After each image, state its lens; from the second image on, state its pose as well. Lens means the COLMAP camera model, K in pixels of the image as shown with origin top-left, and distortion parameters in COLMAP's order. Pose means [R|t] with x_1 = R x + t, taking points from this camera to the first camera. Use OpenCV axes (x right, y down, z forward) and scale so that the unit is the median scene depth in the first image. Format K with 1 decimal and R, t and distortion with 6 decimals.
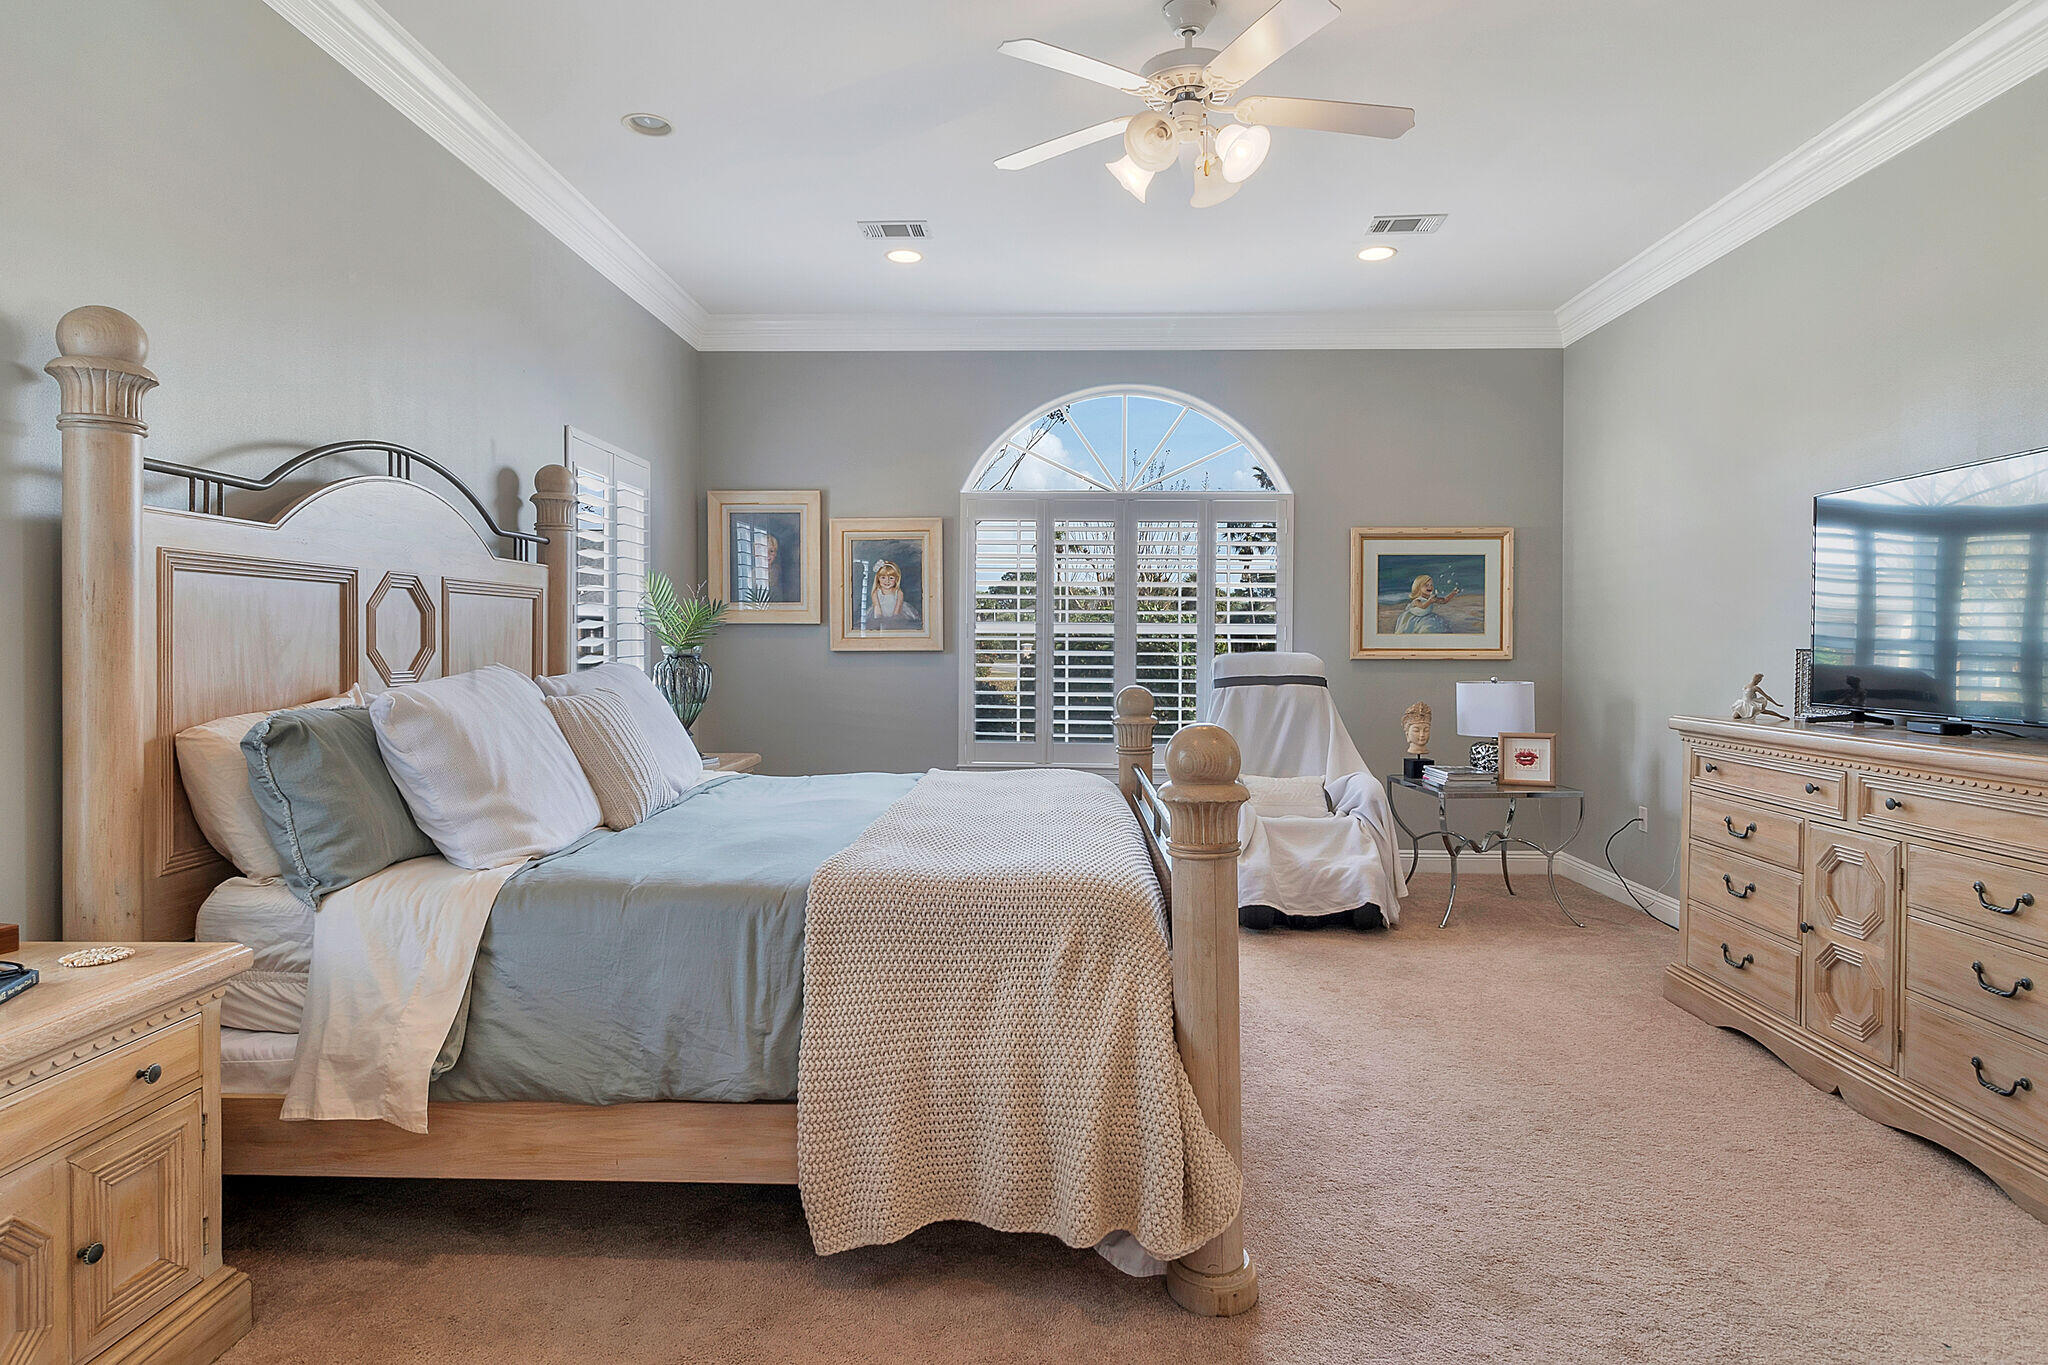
lens RADIAL K [[1099.6, 0, 1023.5], [0, 1099.6, 662.1], [0, 0, 1]] dist [0.006480, 0.000532]
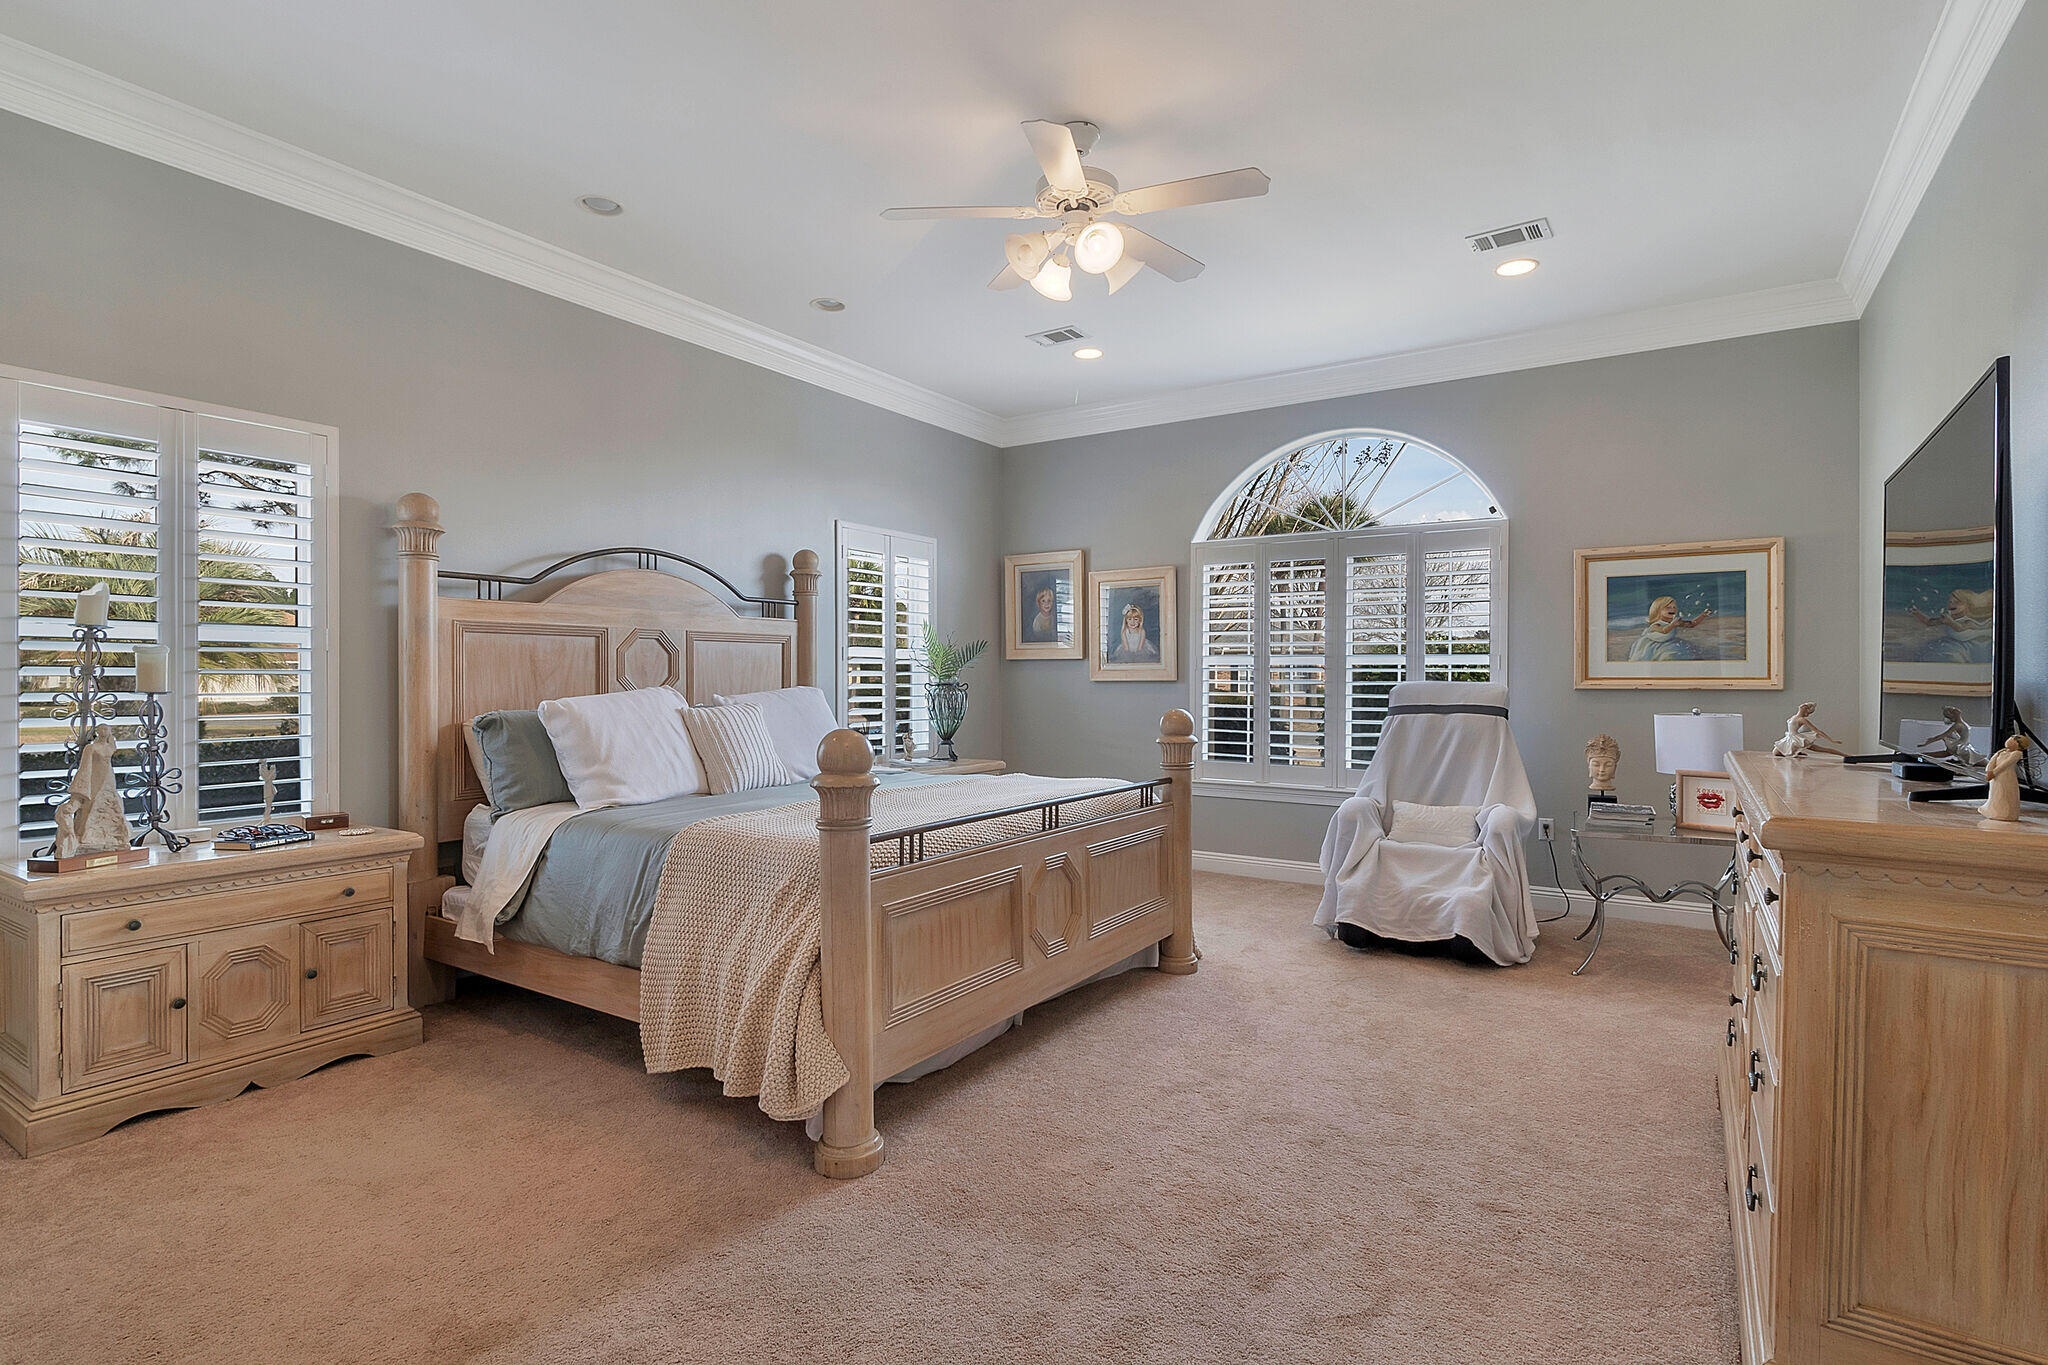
lens RADIAL K [[982.5, 0, 1037.0], [0, 982.5, 689.8], [0, 0, 1]] dist [-0.000735, 0.000716]
pose [[0.858525, 0.003646, -0.512759, 0.411976], [-0.006596, 0.999971, -0.003934, 0.005534], [0.512729, 0.006760, 0.858524, 0.048034]]
